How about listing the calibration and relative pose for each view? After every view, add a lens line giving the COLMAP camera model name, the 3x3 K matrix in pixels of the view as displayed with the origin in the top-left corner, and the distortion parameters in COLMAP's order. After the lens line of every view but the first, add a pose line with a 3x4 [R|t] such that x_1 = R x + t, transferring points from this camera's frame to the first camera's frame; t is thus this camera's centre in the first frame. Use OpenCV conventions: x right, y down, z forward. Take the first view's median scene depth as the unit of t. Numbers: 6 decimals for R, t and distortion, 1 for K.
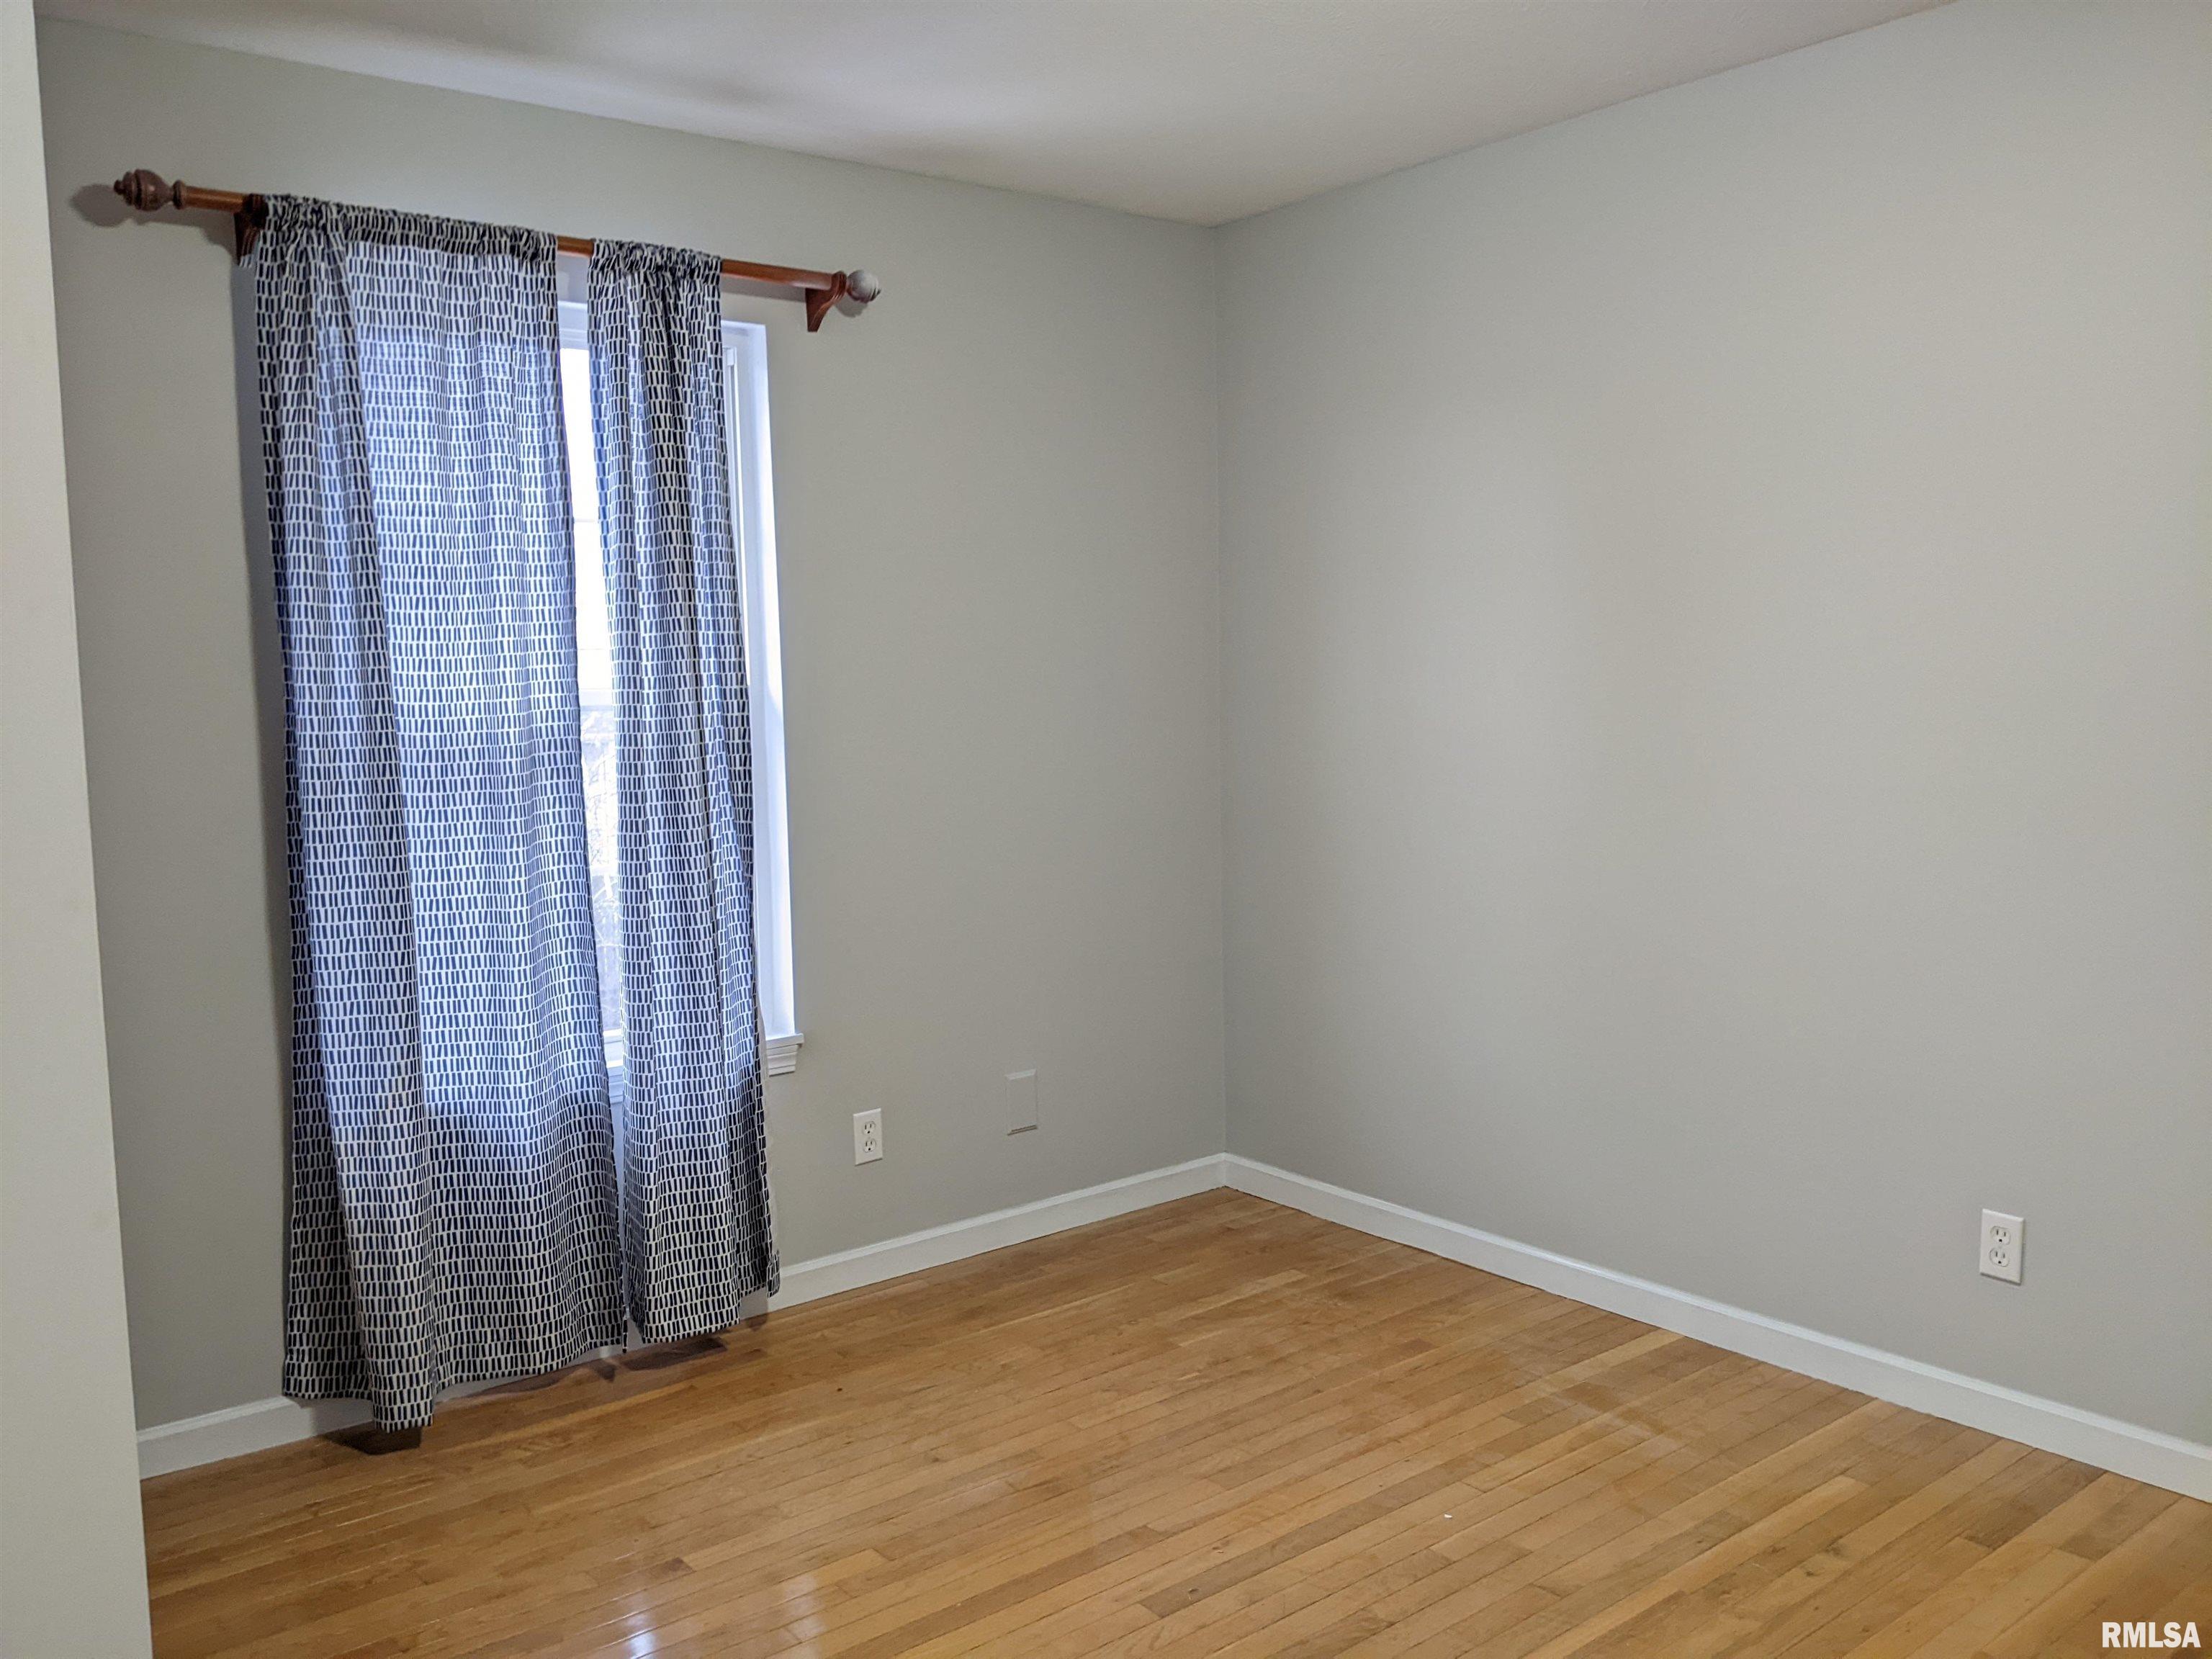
lens RADIAL K [[1756.1, 0, 1104.1], [0, 1756.1, 825.3], [0, 0, 1]] dist [0.107557, -0.224815]
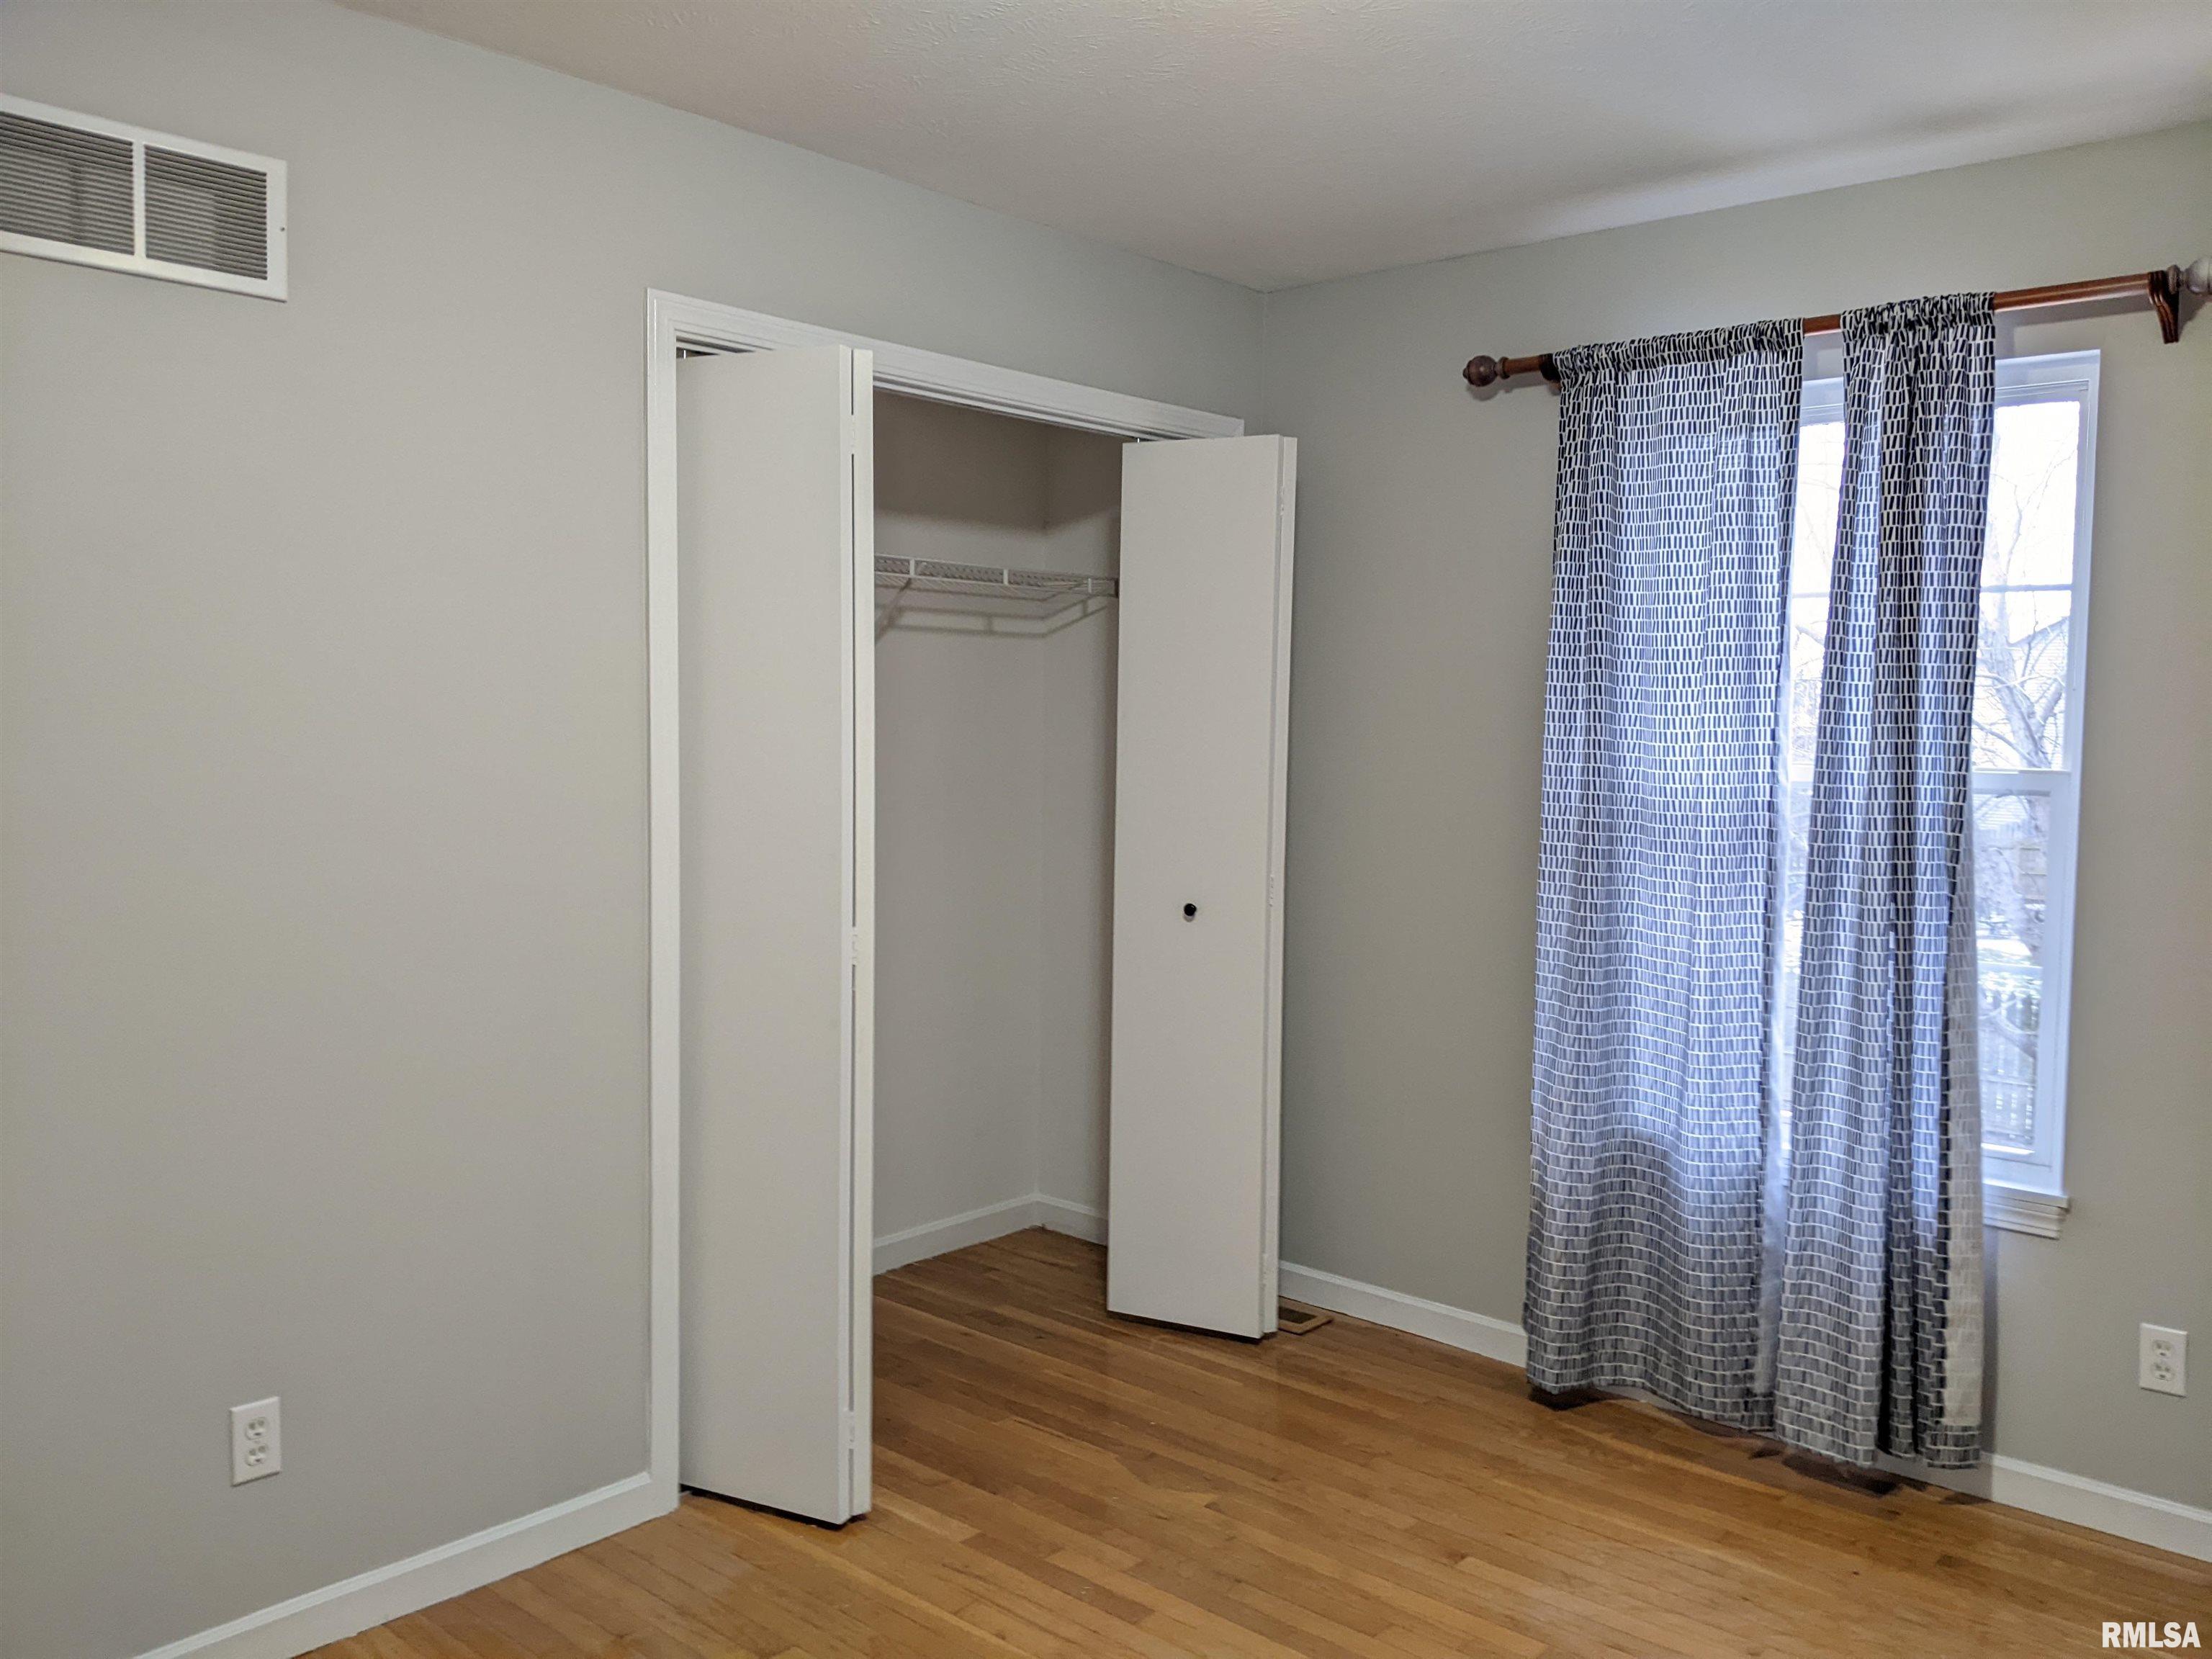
lens RADIAL K [[1756.1, 0, 1104.1], [0, 1756.1, 825.3], [0, 0, 1]] dist [0.107557, -0.224815]
pose [[0.158173, 0.086672, -0.983600, 0.641140], [-0.106896, 0.991789, 0.070204, -0.073774], [0.981608, 0.094039, 0.166140, 0.463218]]
